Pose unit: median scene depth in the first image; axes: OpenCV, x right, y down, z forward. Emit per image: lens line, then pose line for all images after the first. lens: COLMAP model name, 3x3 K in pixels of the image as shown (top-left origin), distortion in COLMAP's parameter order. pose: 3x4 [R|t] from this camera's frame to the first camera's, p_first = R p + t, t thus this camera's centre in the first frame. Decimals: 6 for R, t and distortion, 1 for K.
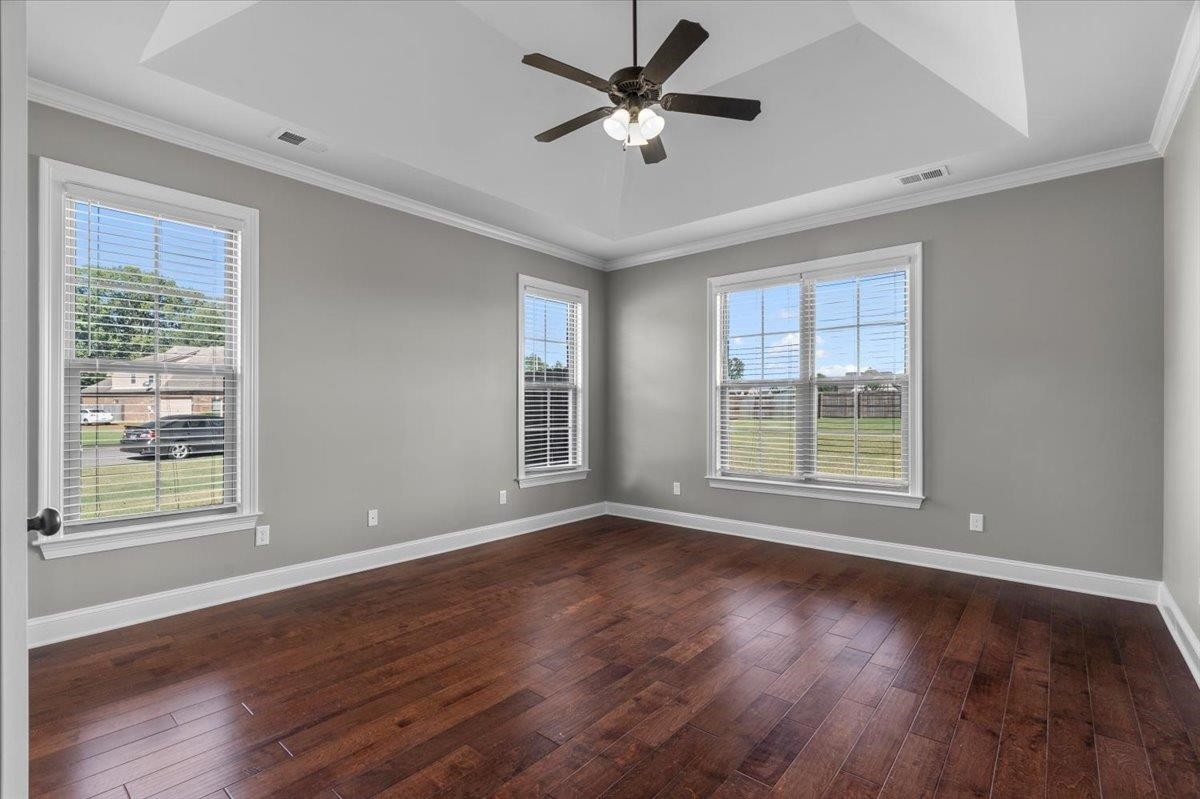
lens RADIAL K [[549.4, 0, 595.8], [0, 549.4, 410.5], [0, 0, 1]] dist [-0.008045, 0.000085]
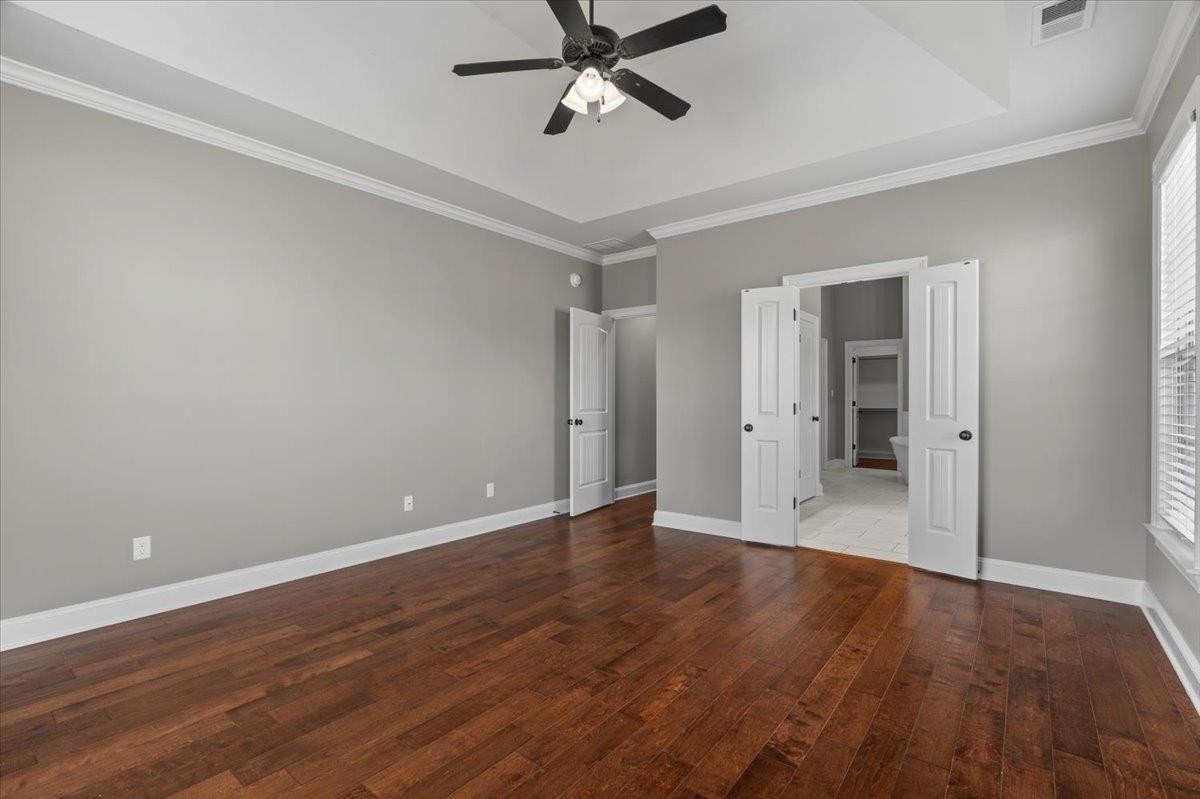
lens RADIAL K [[549.4, 0, 595.8], [0, 549.4, 410.5], [0, 0, 1]] dist [-0.008045, 0.000085]
pose [[-0.999599, 0.001248, -0.028273, 0.083928], [0.000727, 0.999830, 0.018429, -0.003656], [0.028291, 0.018401, -0.999430, 1.773026]]
